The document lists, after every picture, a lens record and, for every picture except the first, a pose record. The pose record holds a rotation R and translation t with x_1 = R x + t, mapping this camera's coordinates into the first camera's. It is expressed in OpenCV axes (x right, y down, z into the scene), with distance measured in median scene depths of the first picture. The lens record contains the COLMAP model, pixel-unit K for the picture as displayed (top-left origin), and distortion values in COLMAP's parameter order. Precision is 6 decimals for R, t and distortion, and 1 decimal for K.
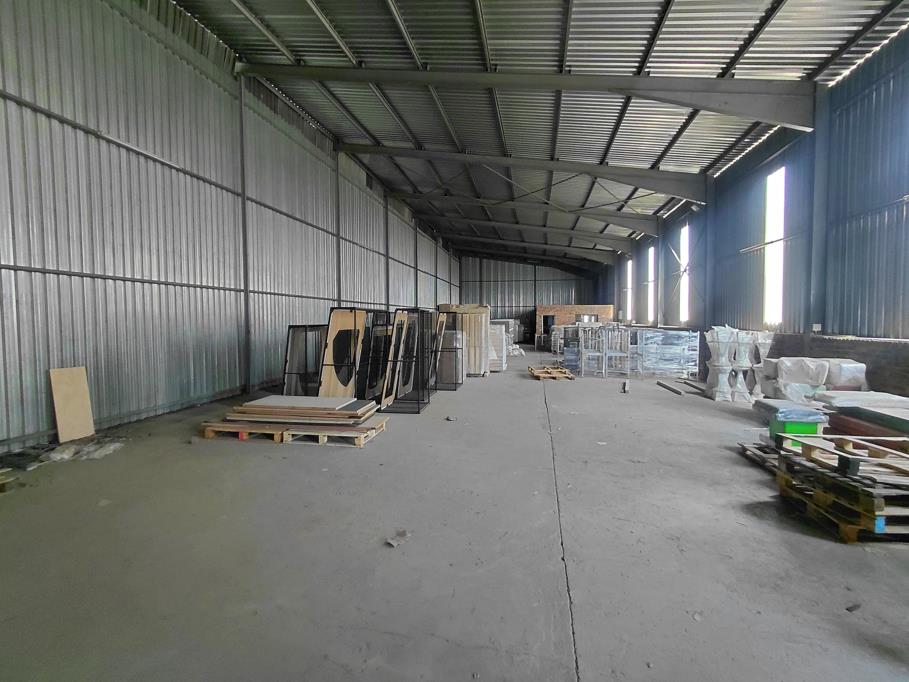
lens RADIAL K [[421.4, 0, 452.0], [0, 421.4, 335.5], [0, 0, 1]] dist [-0.007492, 0.003170]
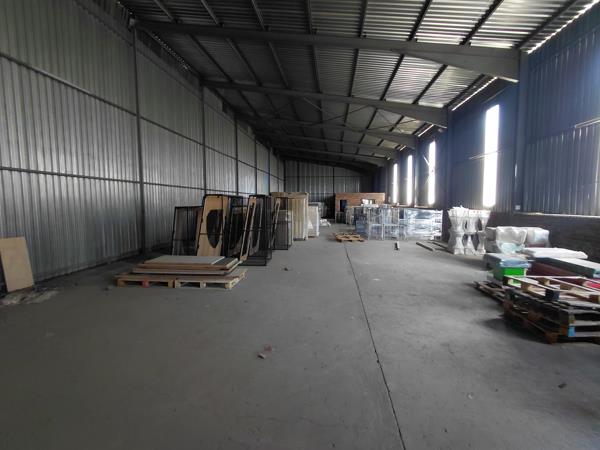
lens RADIAL K [[278.2, 0, 298.7], [0, 278.2, 221.6], [0, 0, 1]] dist [-0.007492, 0.003170]
pose [[0.996939, -0.005428, 0.077991, -0.035832], [0.002977, 0.999499, 0.031500, -0.001597], [-0.078123, -0.031171, 0.996456, 0.016086]]
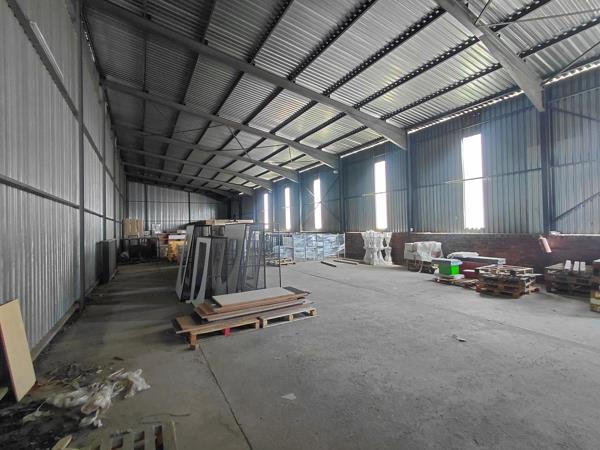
lens RADIAL K [[278.2, 0, 300.2], [0, 278.2, 221.8], [0, 0, 1]] dist [-0.007492, 0.003170]
pose [[0.751079, -0.004894, 0.660194, -0.635759], [0.046585, 0.997873, -0.045602, -0.019199], [-0.658567, 0.065006, 0.749709, 0.189220]]
